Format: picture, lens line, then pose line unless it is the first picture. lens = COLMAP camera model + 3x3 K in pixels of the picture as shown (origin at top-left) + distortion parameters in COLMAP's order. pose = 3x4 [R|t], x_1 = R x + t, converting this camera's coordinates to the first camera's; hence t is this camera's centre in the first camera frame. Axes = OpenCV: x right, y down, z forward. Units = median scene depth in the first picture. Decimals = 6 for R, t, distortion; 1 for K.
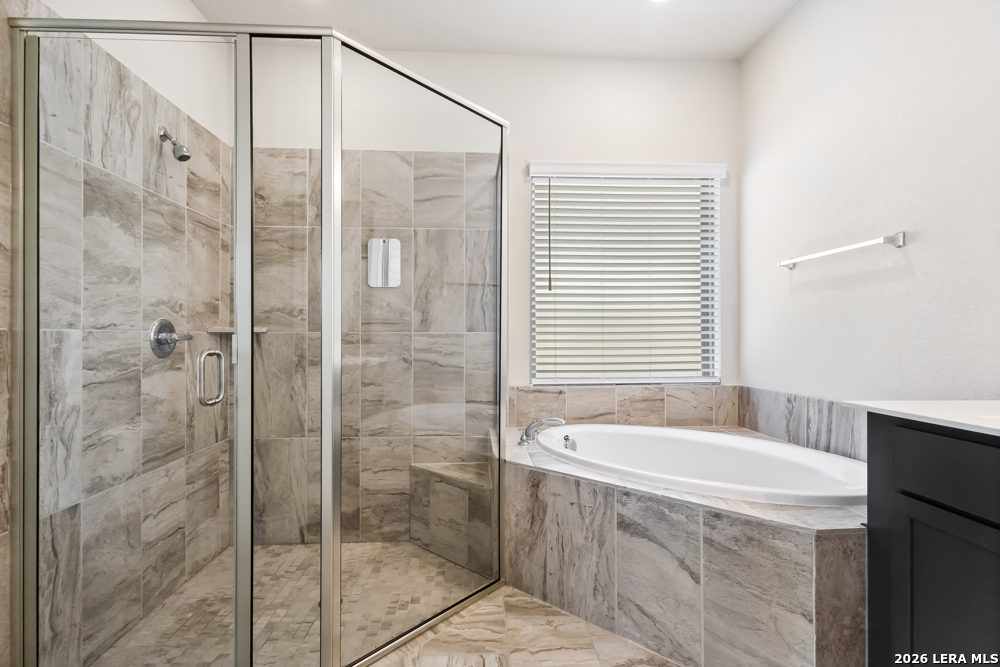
lens RADIAL K [[466.7, 0, 498.4], [0, 466.7, 334.5], [0, 0, 1]] dist [0.001782, 0.000019]
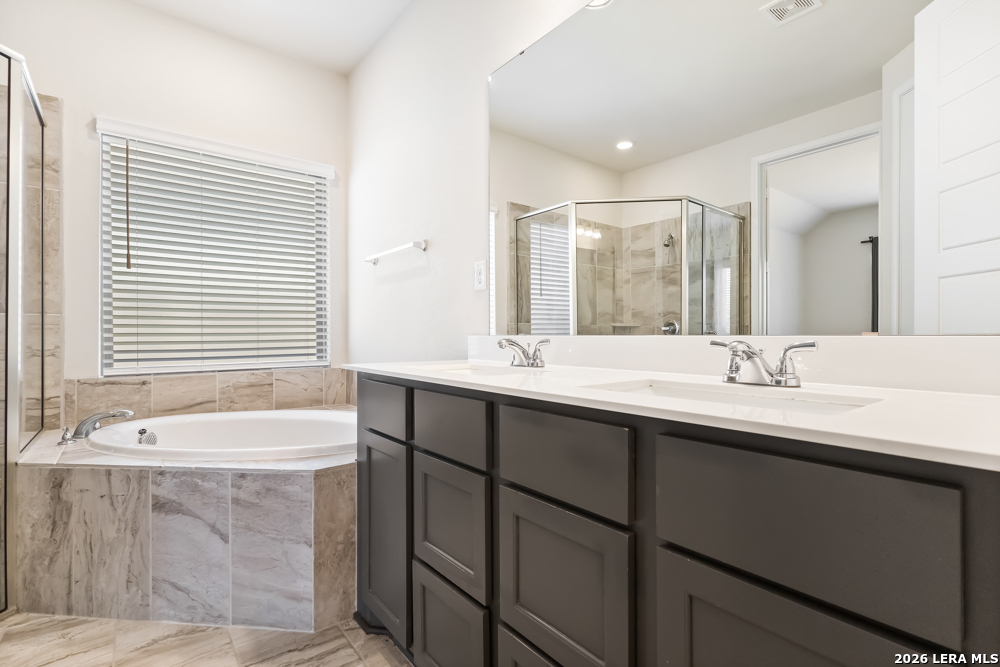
lens RADIAL K [[466.7, 0, 497.4], [0, 466.7, 333.2], [0, 0, 1]] dist [0.001782, 0.000019]
pose [[0.815203, -0.001344, 0.579174, 0.262675], [0.000345, 0.999998, 0.001835, 0.042557], [-0.579175, -0.001296, 0.815202, -0.194531]]
